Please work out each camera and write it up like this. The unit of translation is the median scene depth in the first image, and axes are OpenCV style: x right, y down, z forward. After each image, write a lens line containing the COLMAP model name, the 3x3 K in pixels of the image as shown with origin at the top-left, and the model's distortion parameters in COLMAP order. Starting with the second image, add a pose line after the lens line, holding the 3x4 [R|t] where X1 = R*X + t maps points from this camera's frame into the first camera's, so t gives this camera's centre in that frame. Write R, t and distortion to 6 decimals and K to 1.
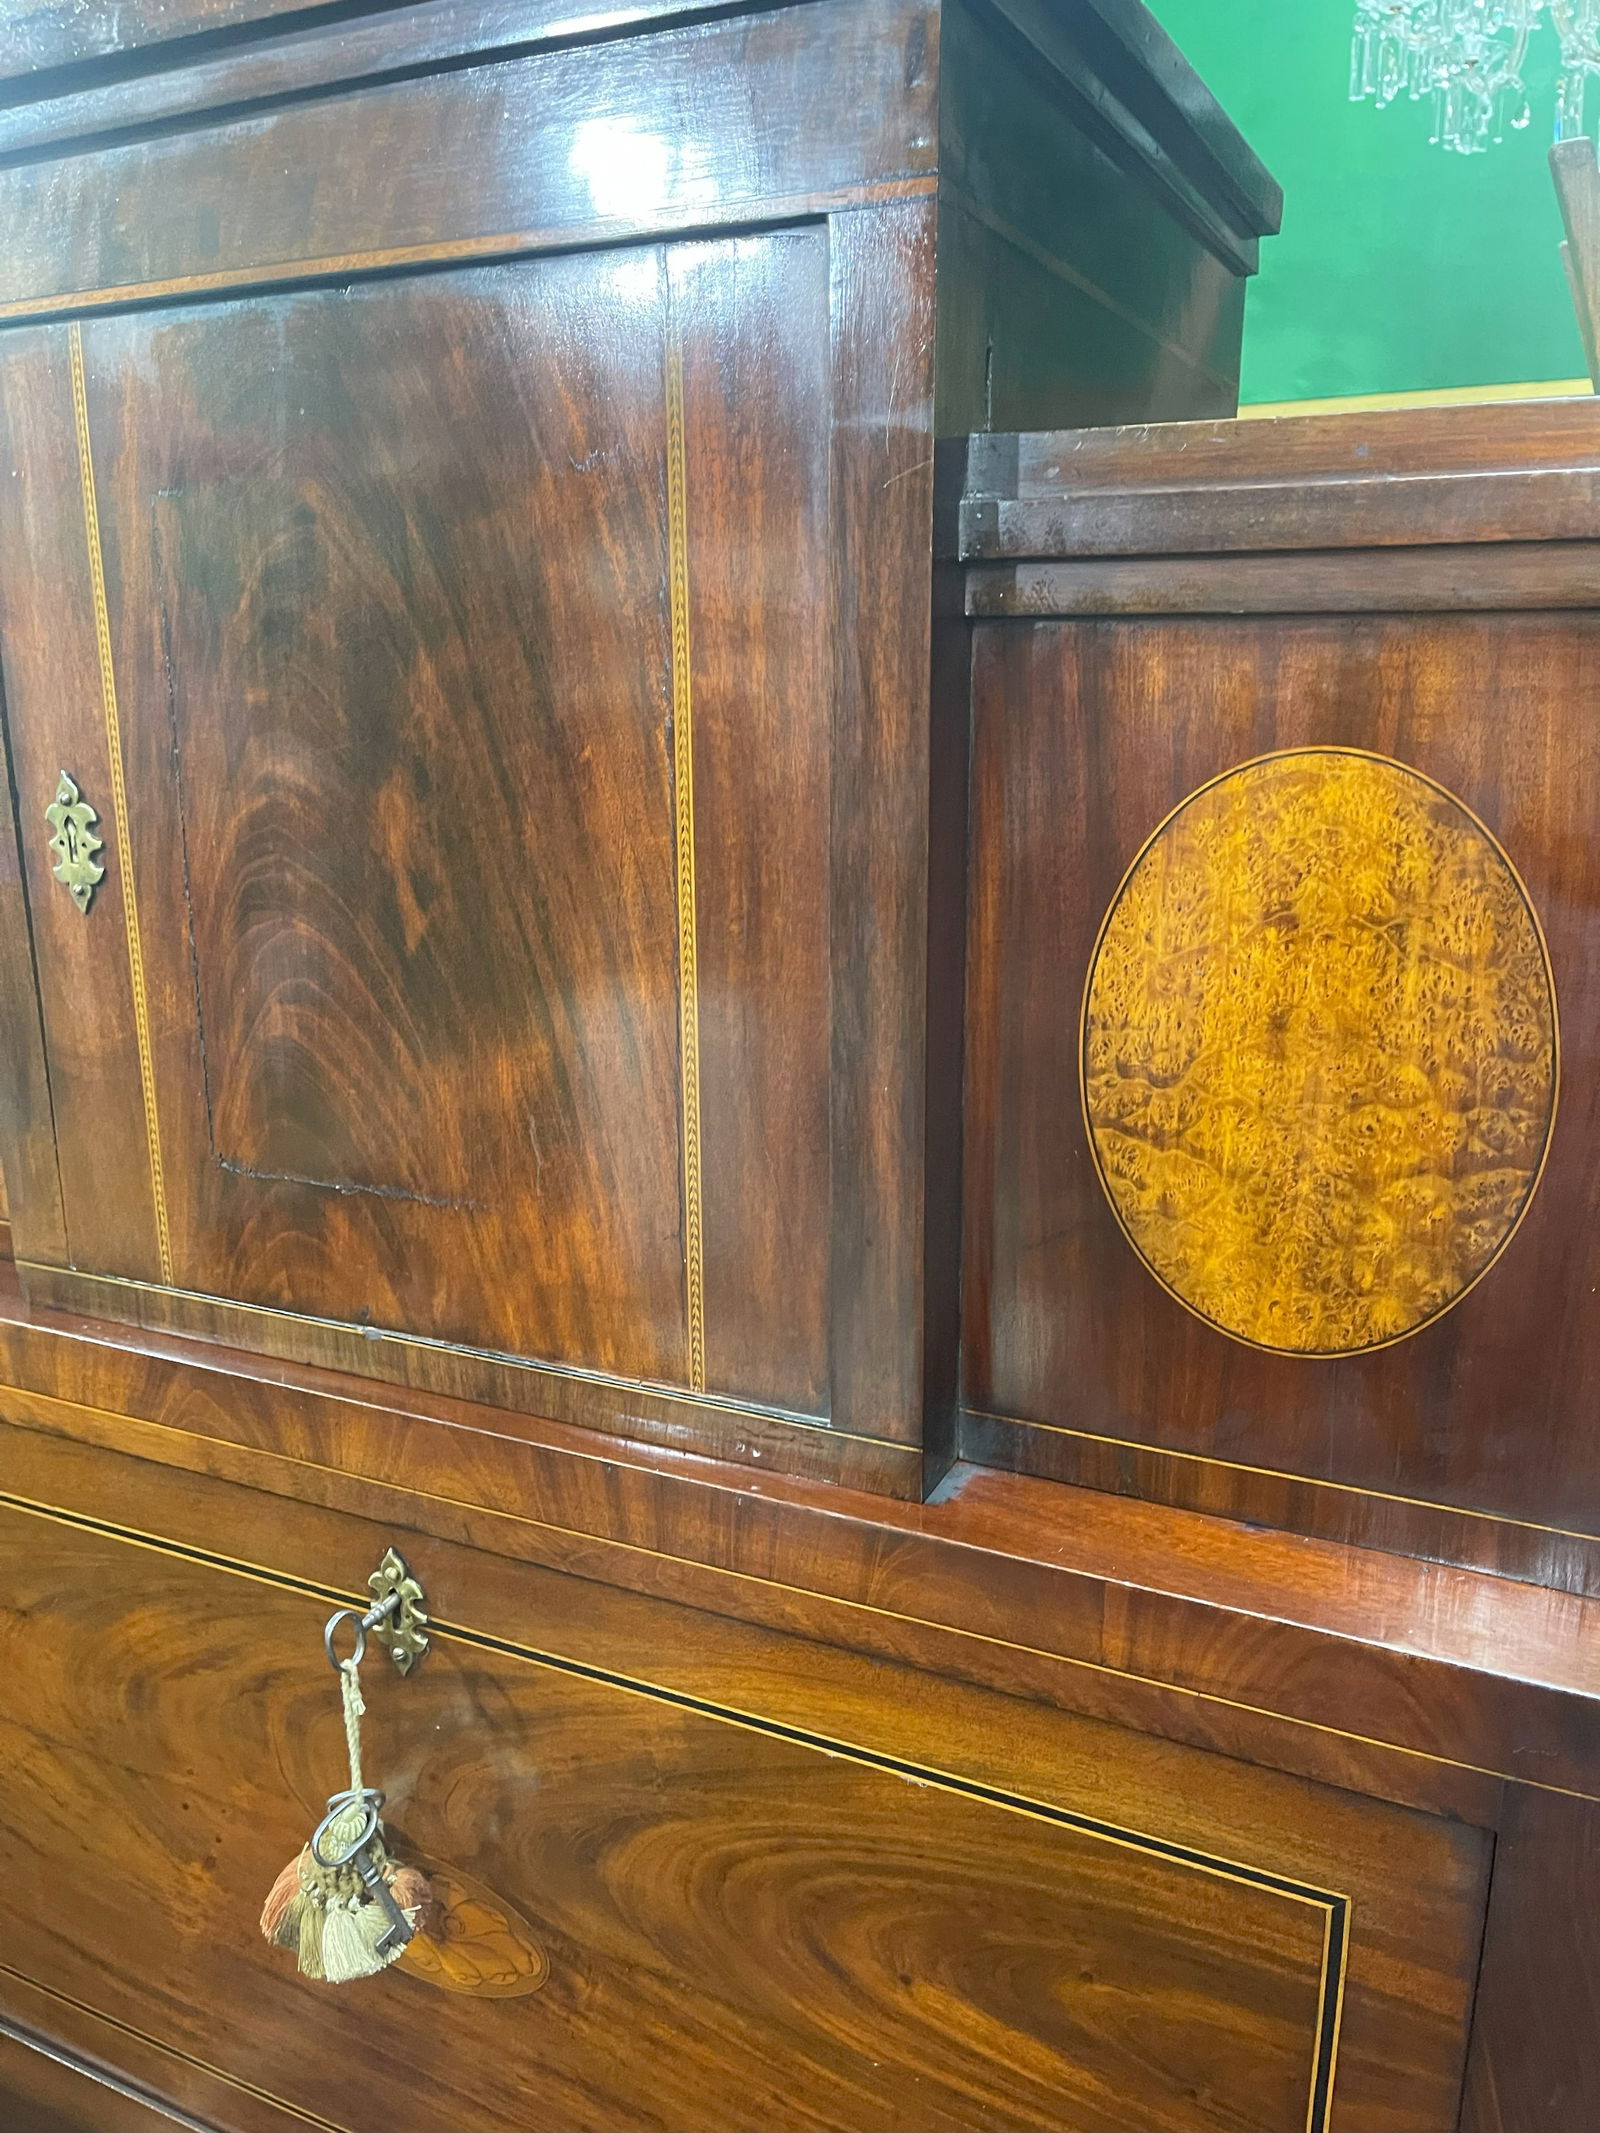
lens RADIAL K [[1647.2, 0, 808.7], [0, 1647.2, 1071.3], [0, 0, 1]] dist [0.052952, -0.066375]
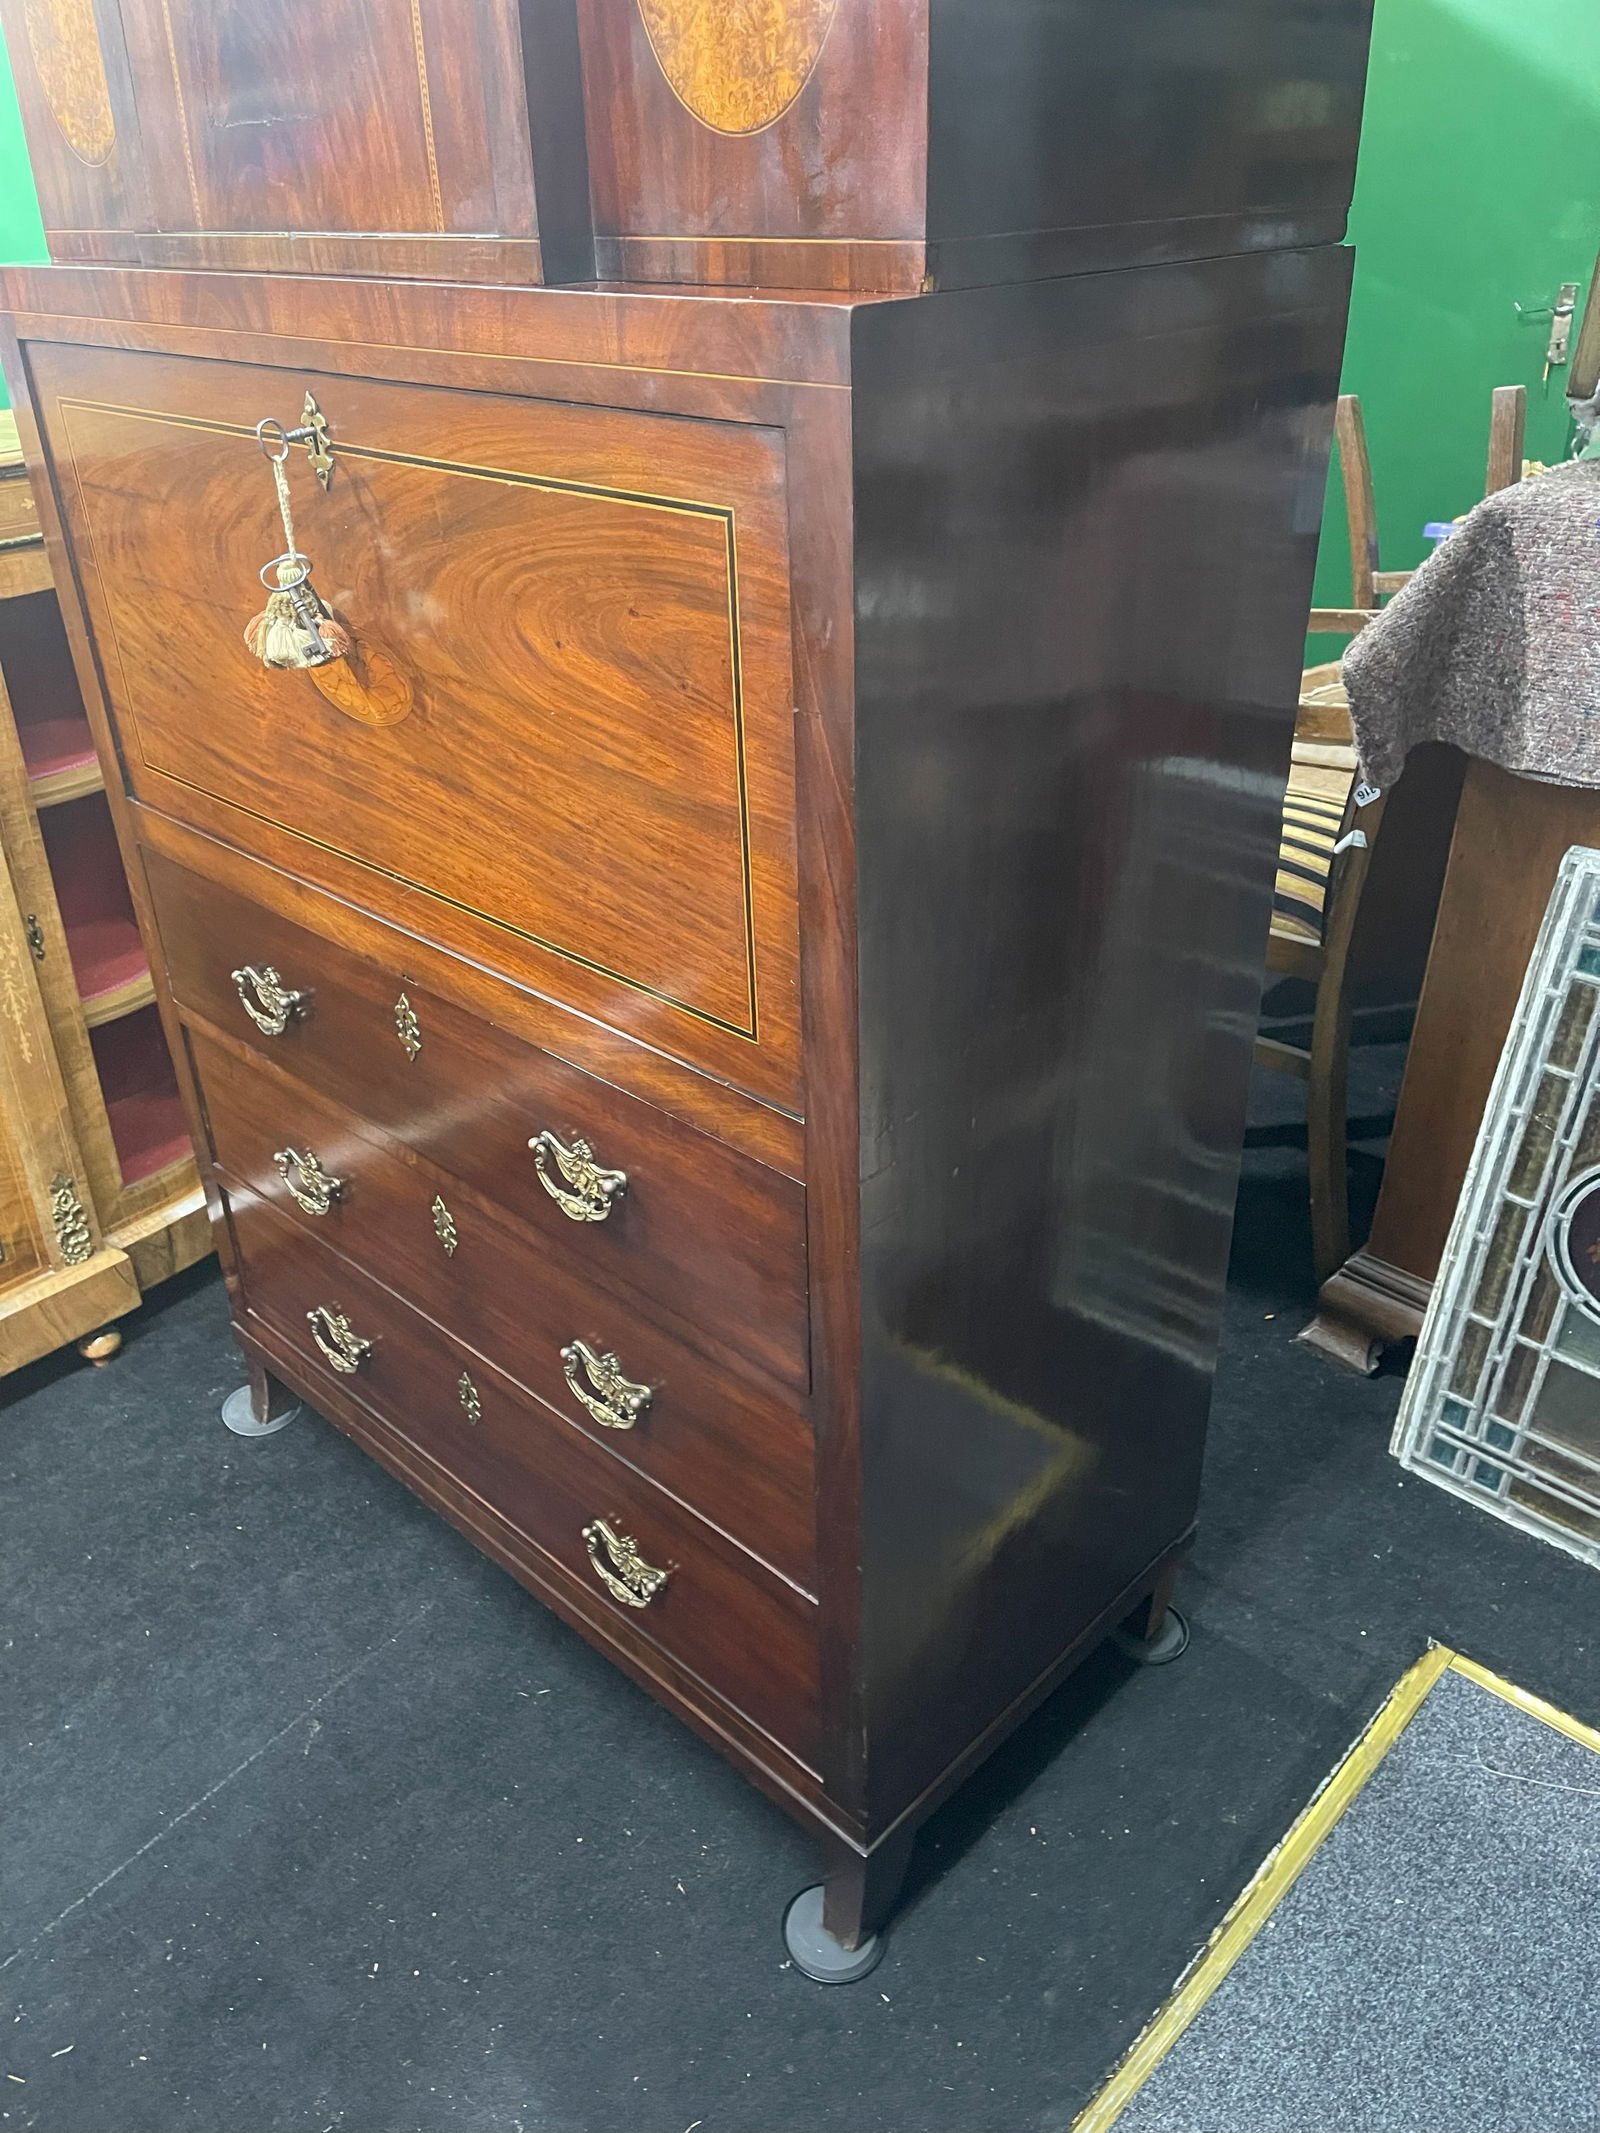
lens RADIAL K [[1621.7, 0, 782.4], [0, 1621.7, 1062.6], [0, 0, 1]] dist [0.064290, -0.088464]
pose [[0.946341, 0.137664, -0.292383, 0.763889], [-0.056023, 0.960918, 0.271105, 0.498946], [0.318278, -0.240178, 0.917068, -0.434850]]
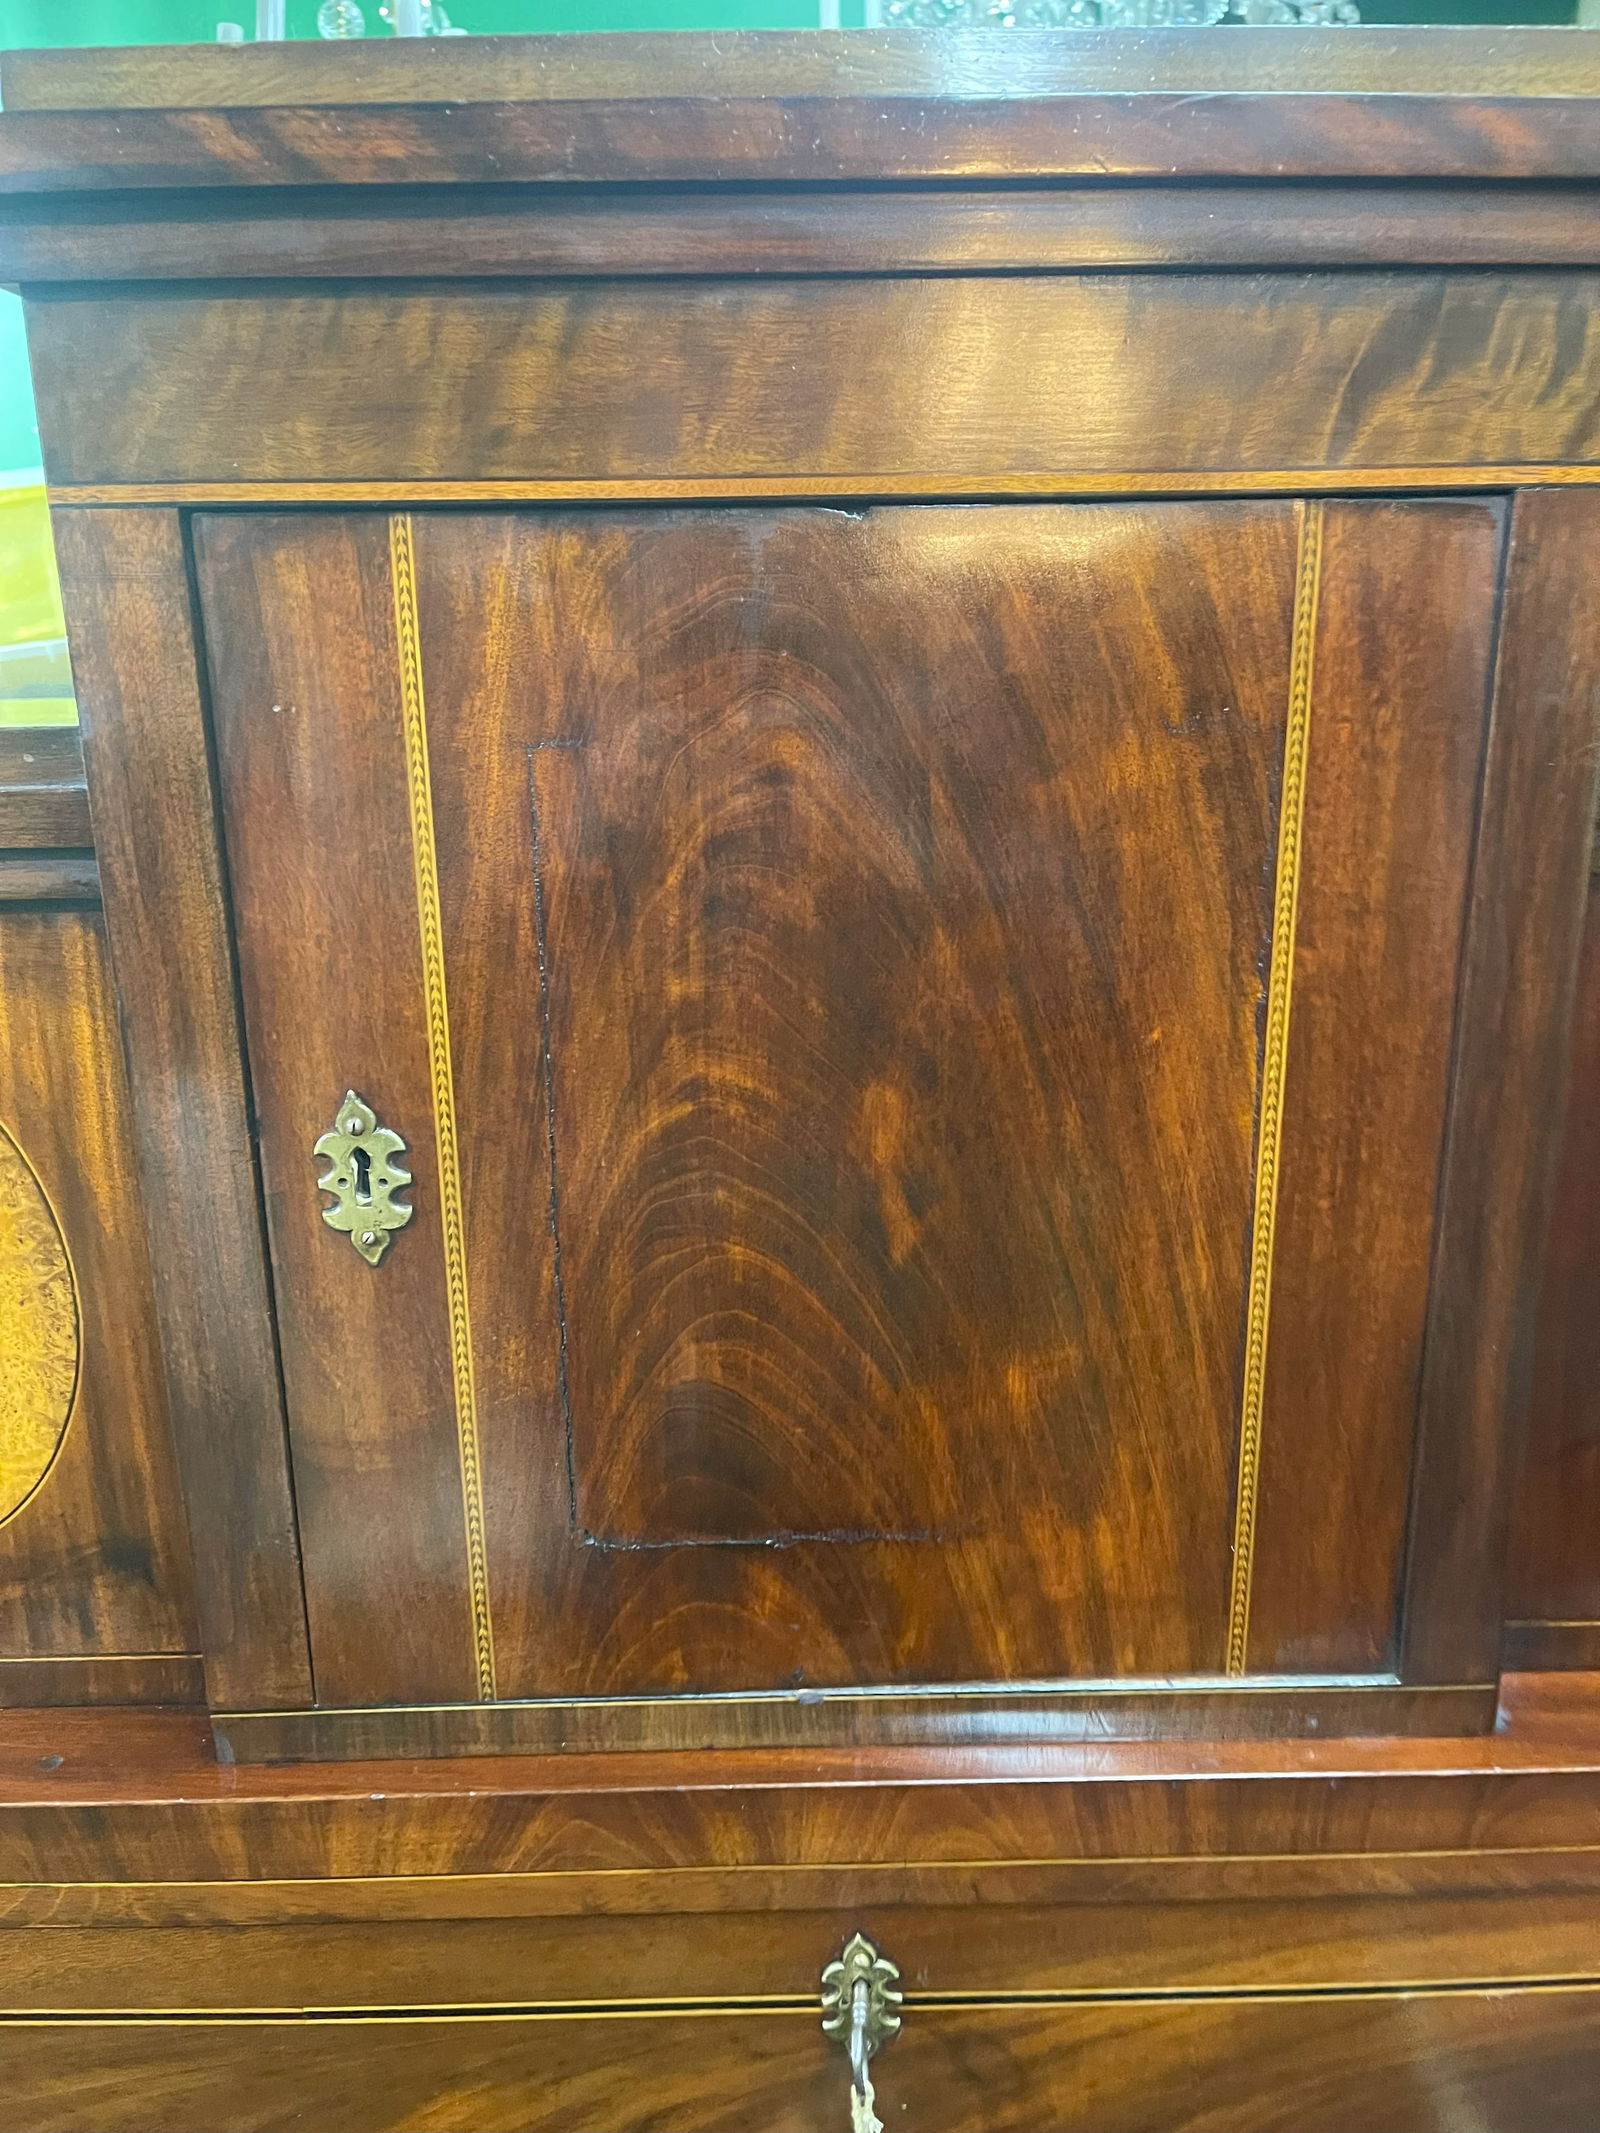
lens RADIAL K [[1647.2, 0, 823.4], [0, 1647.2, 1090.9], [0, 0, 1]] dist [0.052952, -0.066375]
pose [[0.891552, -0.130100, 0.433830, -0.654162], [0.116826, 0.991501, 0.057253, -0.222591], [-0.437591, -0.000361, 0.899174, 0.253867]]
